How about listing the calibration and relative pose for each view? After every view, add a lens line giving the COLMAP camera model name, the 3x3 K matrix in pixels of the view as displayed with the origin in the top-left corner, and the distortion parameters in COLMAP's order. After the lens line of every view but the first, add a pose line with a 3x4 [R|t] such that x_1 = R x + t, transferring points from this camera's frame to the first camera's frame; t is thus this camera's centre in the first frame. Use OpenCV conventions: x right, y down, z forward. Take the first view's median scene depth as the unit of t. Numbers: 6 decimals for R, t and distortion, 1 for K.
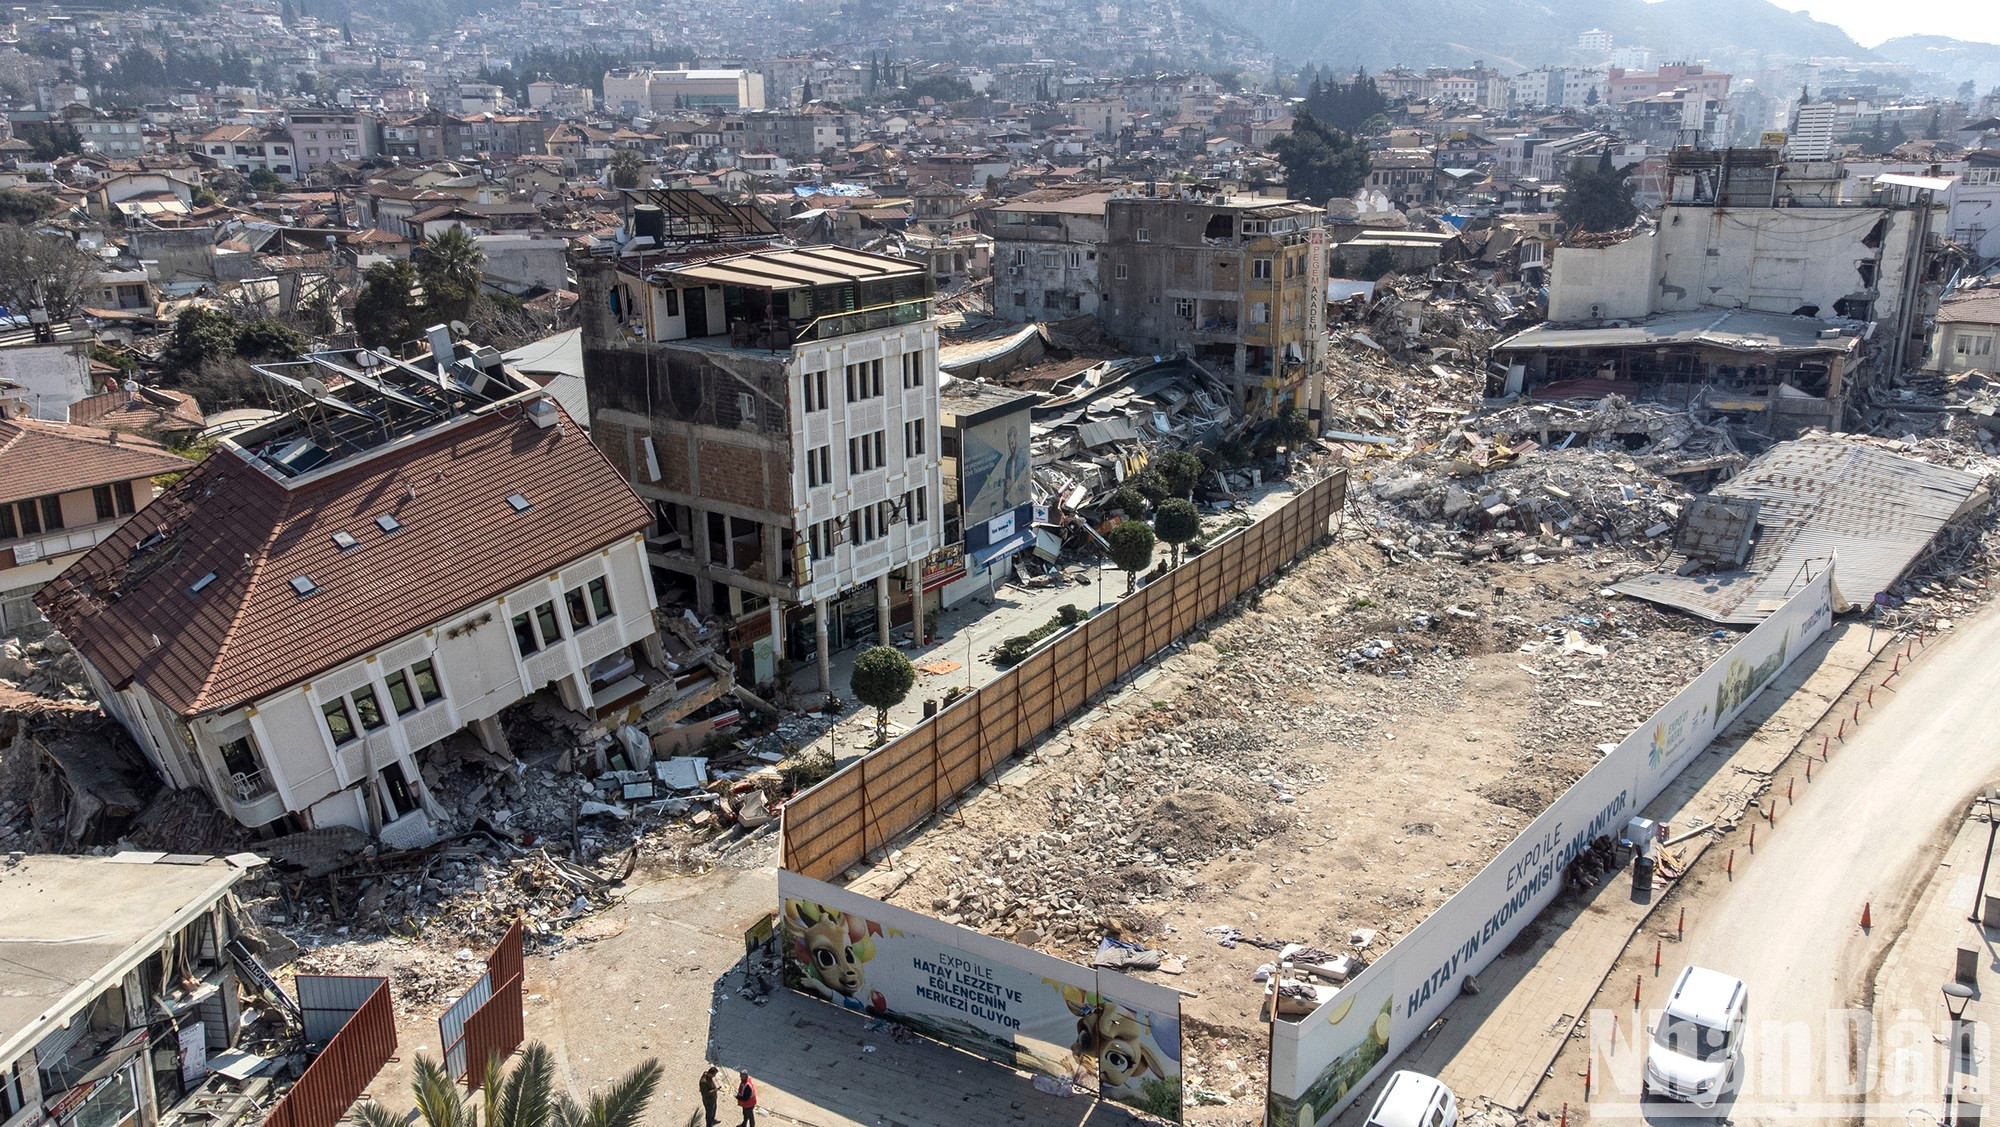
lens RADIAL K [[1737.1, 0, 1009.0], [0, 1737.1, 568.7], [0, 0, 1]] dist [0.089342, 0.062911]
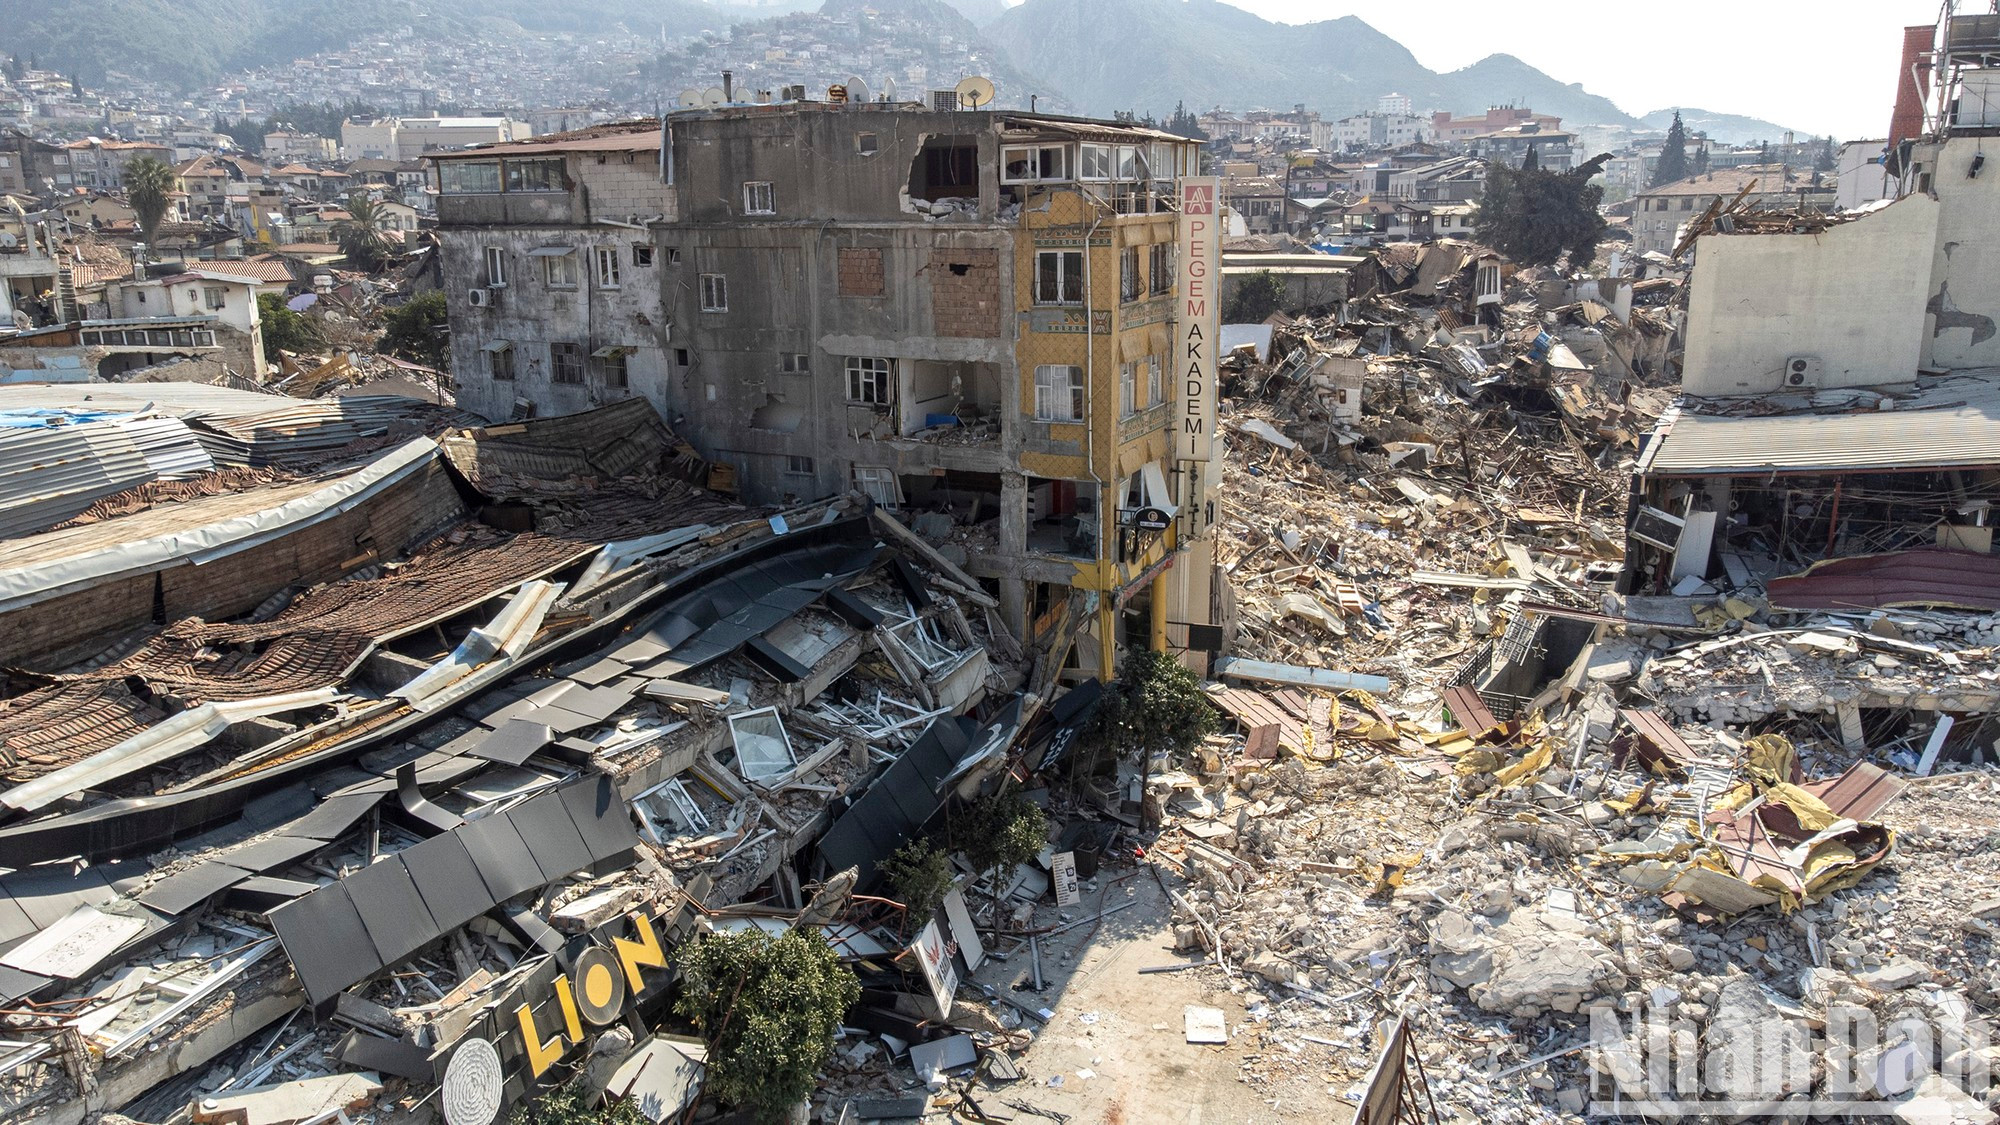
lens RADIAL K [[1737.1, 0, 1009.0], [0, 1737.1, 567.7], [0, 0, 1]] dist [0.089342, 0.062911]
pose [[0.994816, -0.029158, 0.097418, 0.086973], [0.032657, 0.998870, -0.034522, -0.087748], [-0.096302, 0.037525, 0.994645, 0.572626]]
